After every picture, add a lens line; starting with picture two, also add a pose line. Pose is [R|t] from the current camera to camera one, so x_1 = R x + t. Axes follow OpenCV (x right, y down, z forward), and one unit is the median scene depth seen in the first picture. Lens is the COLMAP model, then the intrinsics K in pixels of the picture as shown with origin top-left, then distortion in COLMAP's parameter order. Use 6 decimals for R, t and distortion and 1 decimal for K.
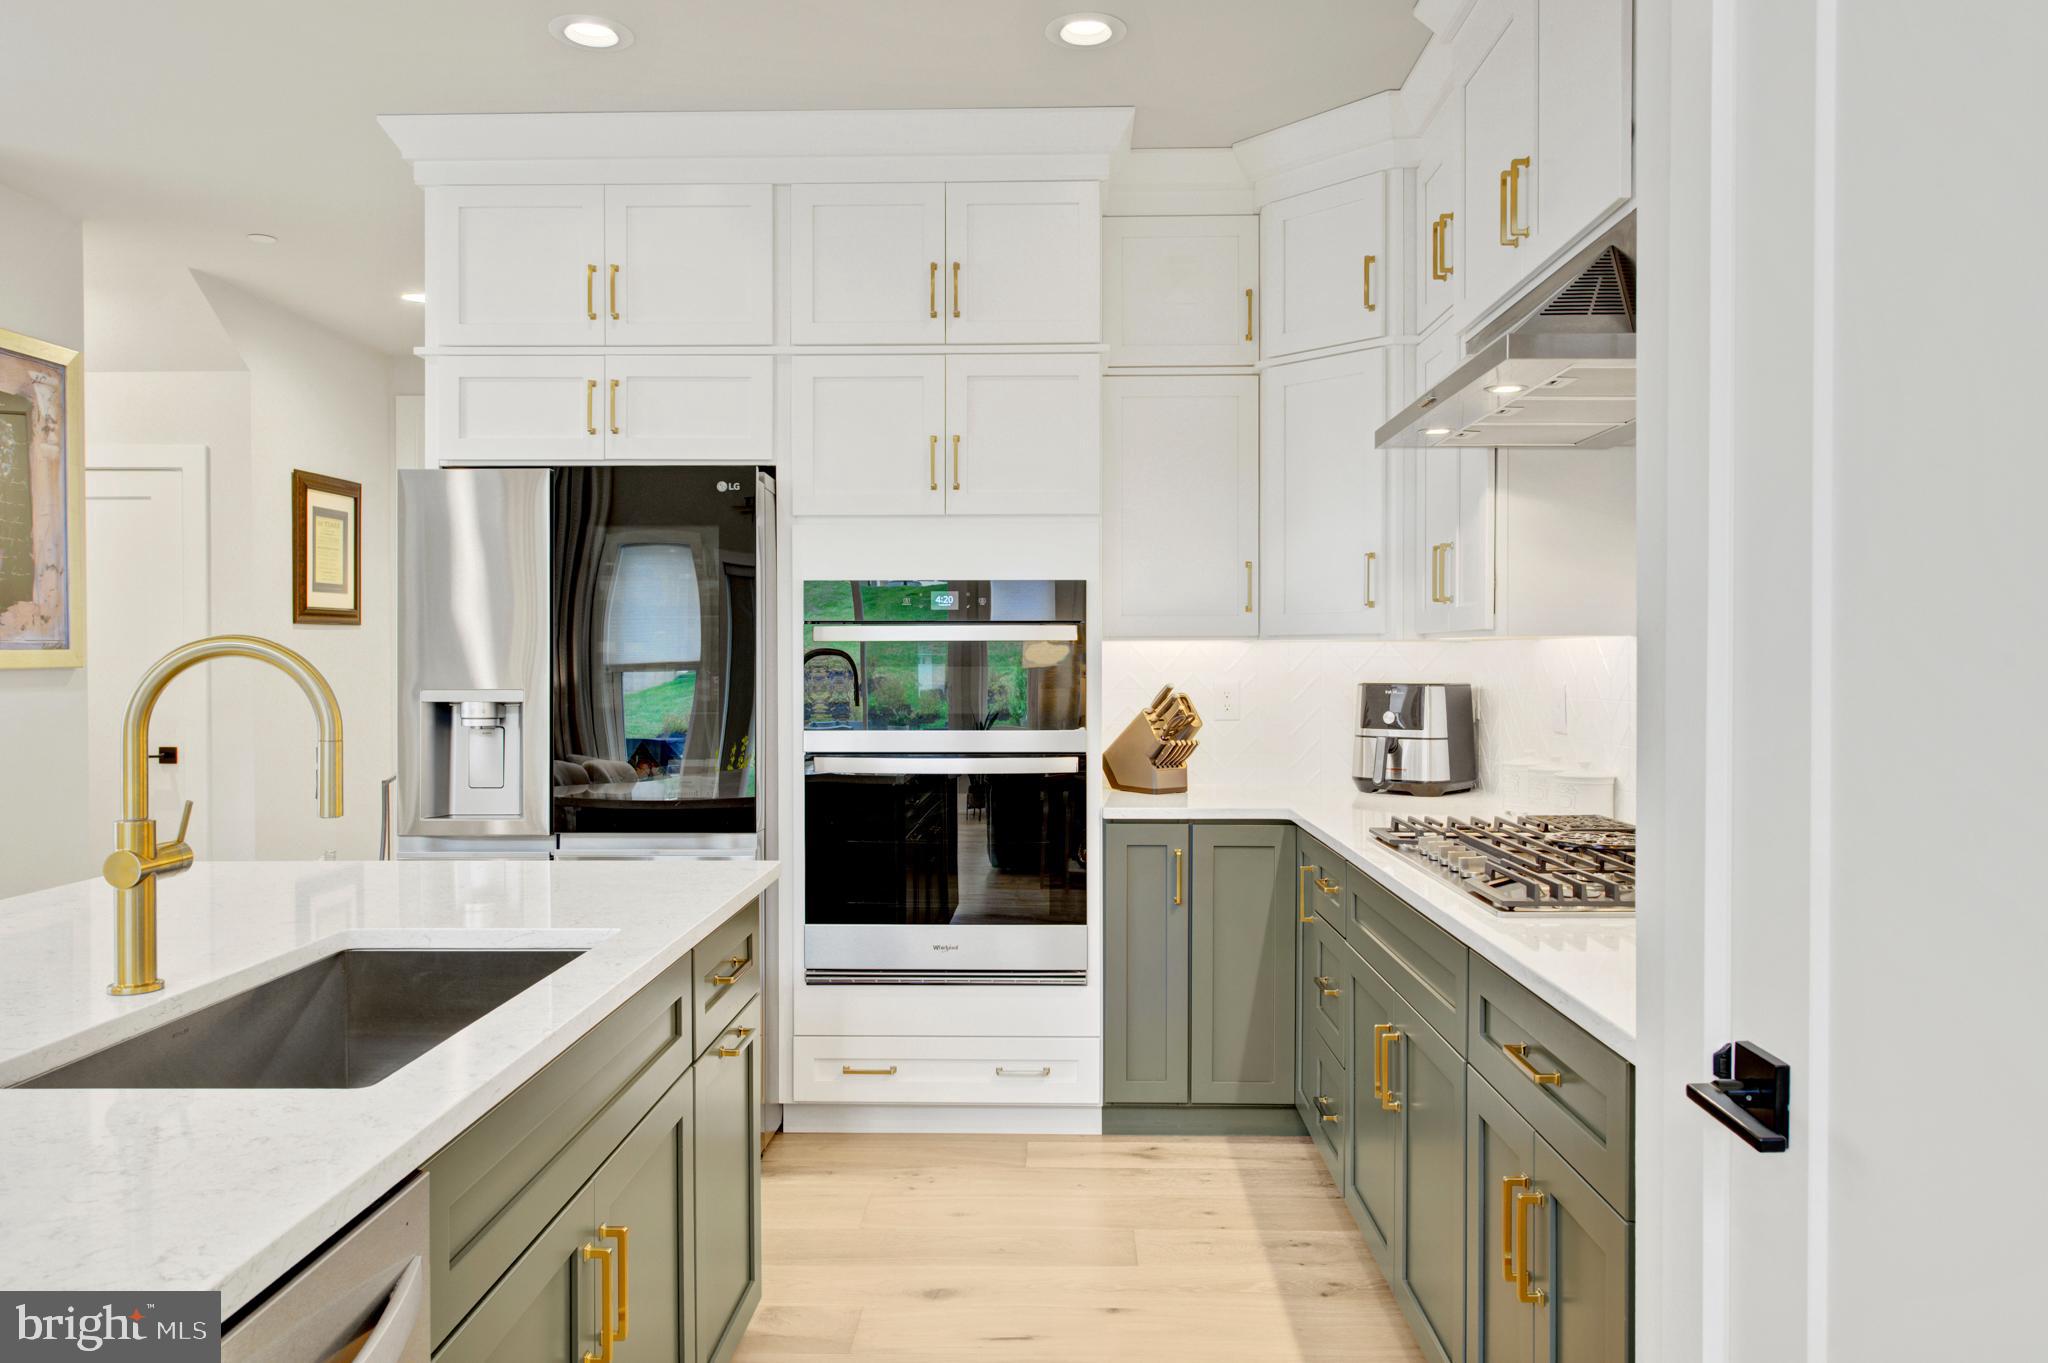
lens RADIAL K [[1380.1, 0, 1037.4], [0, 1380.1, 672.1], [0, 0, 1]] dist [-0.007802, -0.002057]
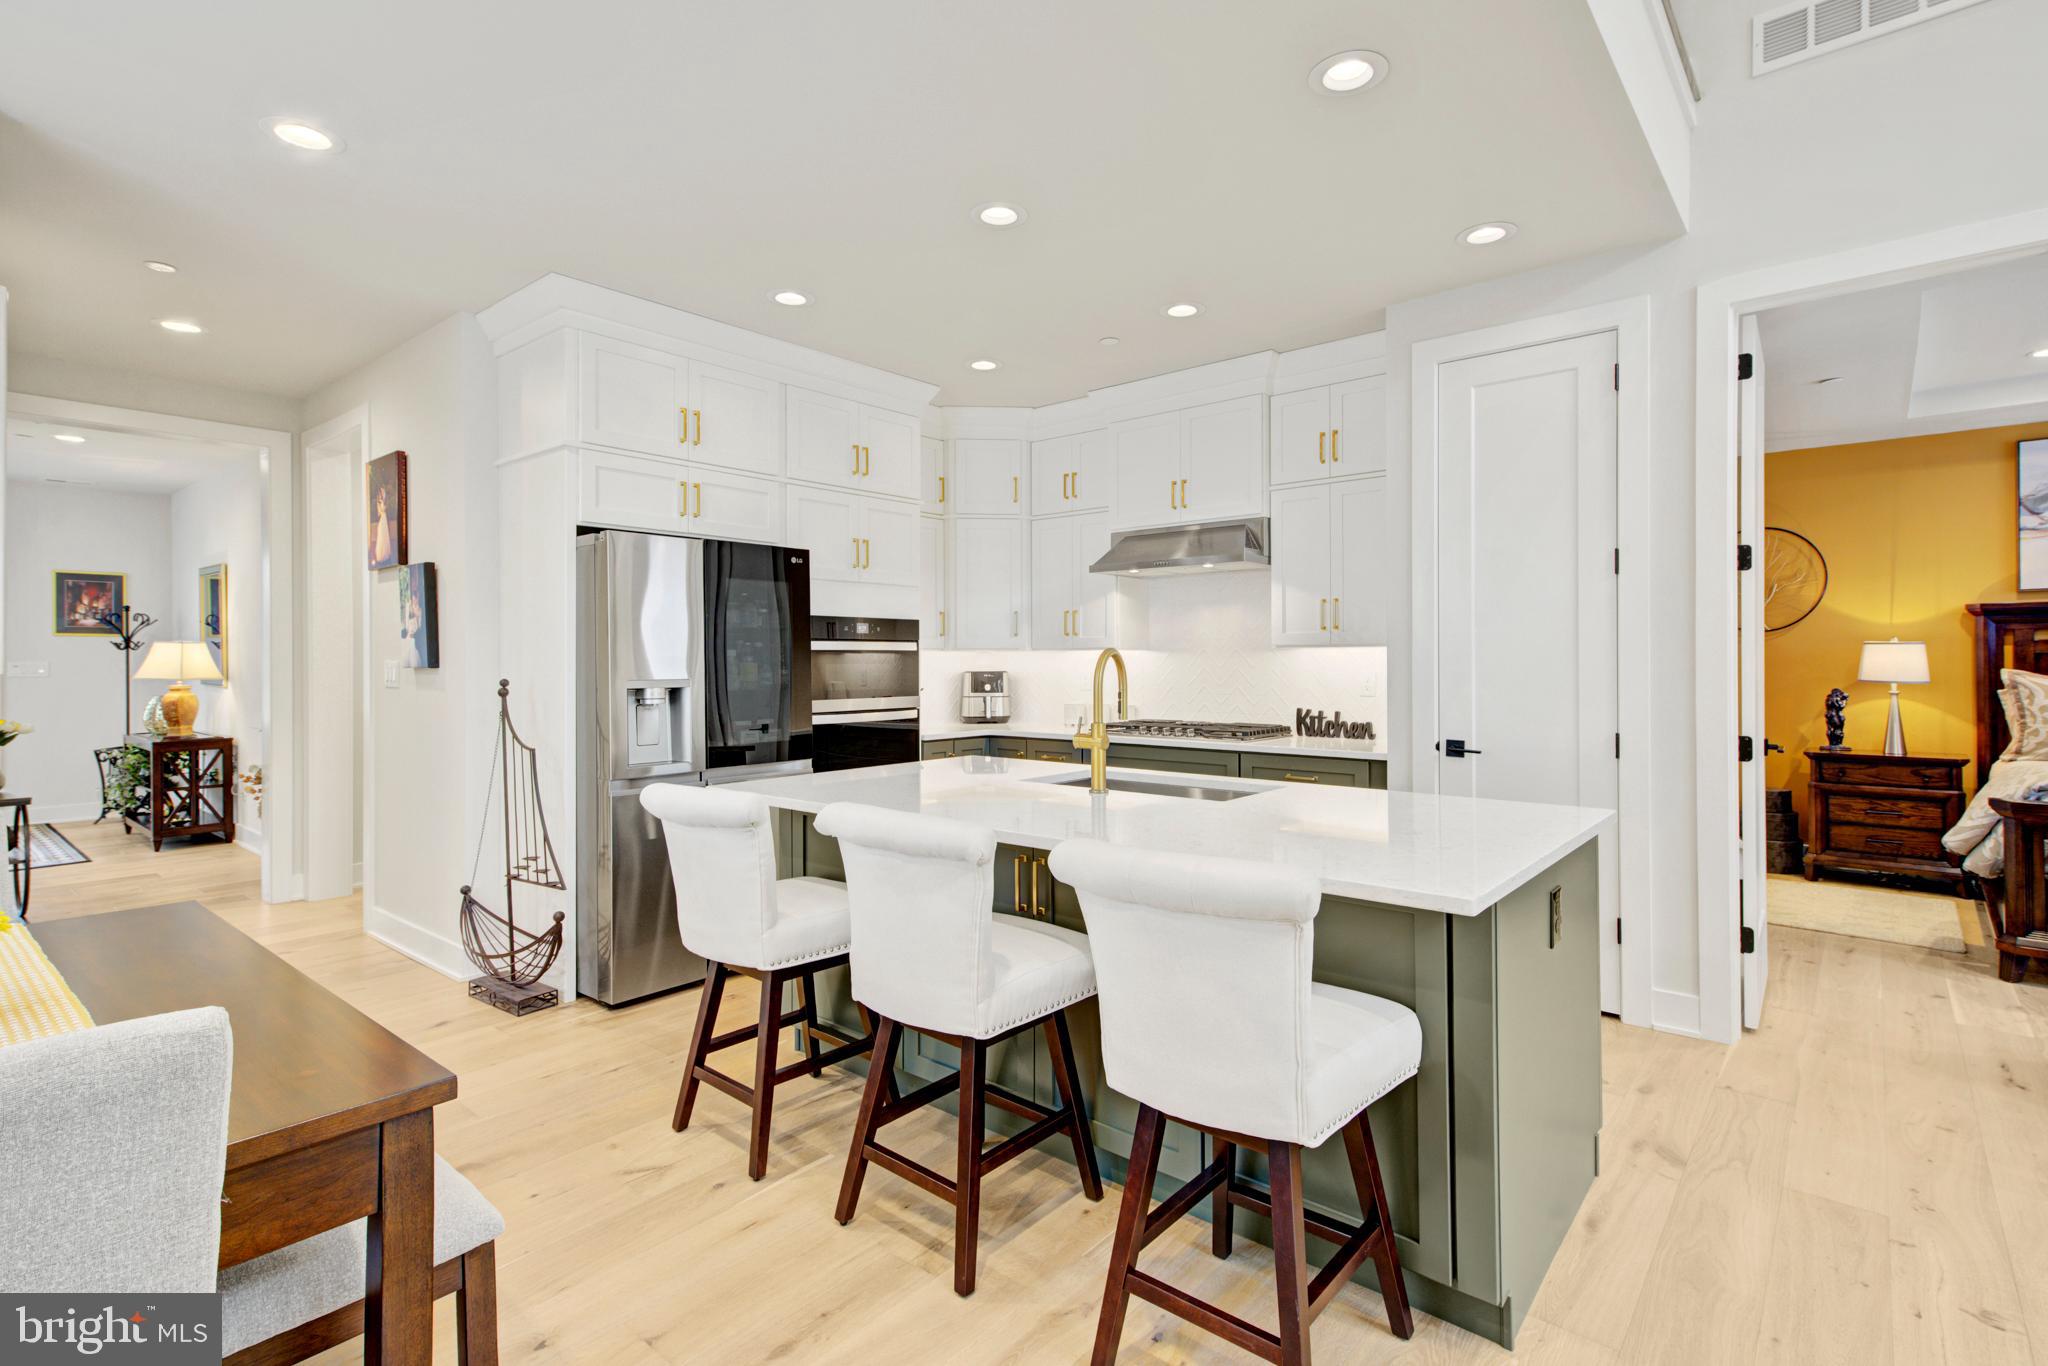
lens RADIAL K [[979.3, 0, 1037.7], [0, 979.3, 653.3], [0, 0, 1]] dist [0.020558, 0.001414]
pose [[0.628390, 0.006115, 0.777874, -0.943992], [0.010497, 0.999811, -0.016339, 0.005938], [-0.777827, 0.018433, 0.628208, -0.009722]]
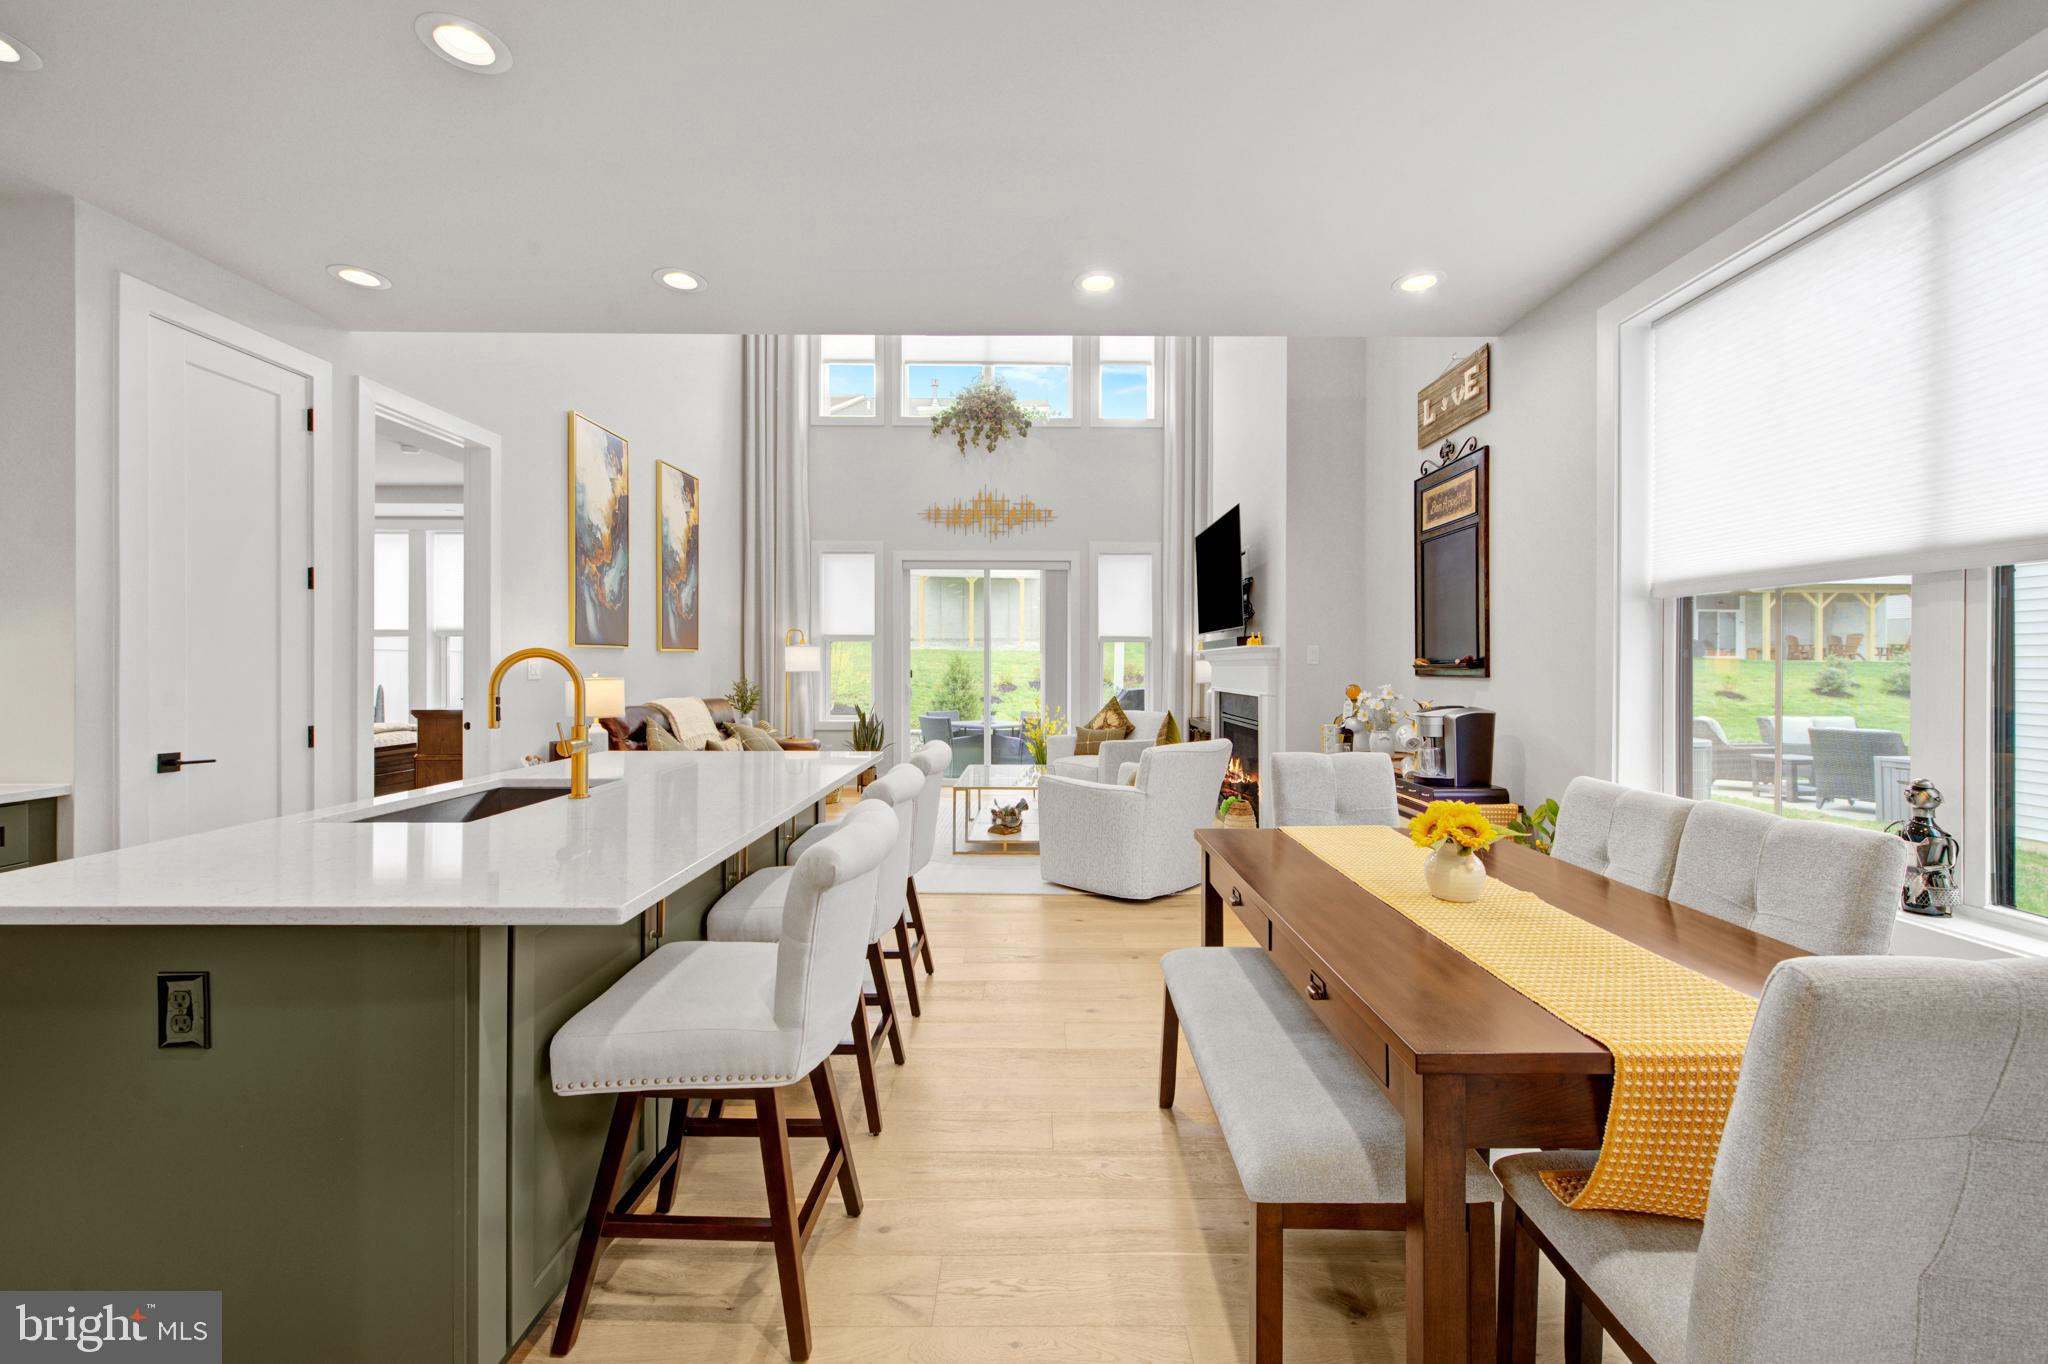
lens RADIAL K [[803.6, 0, 1037.3], [0, 803.6, 664.0], [0, 0, 1]] dist [0.004338, -0.002027]
pose [[-0.999710, 0.000948, -0.024073, -0.642618], [0.000655, 0.999925, 0.012201, -0.006057], [0.024083, 0.012181, -0.999636, 1.092245]]
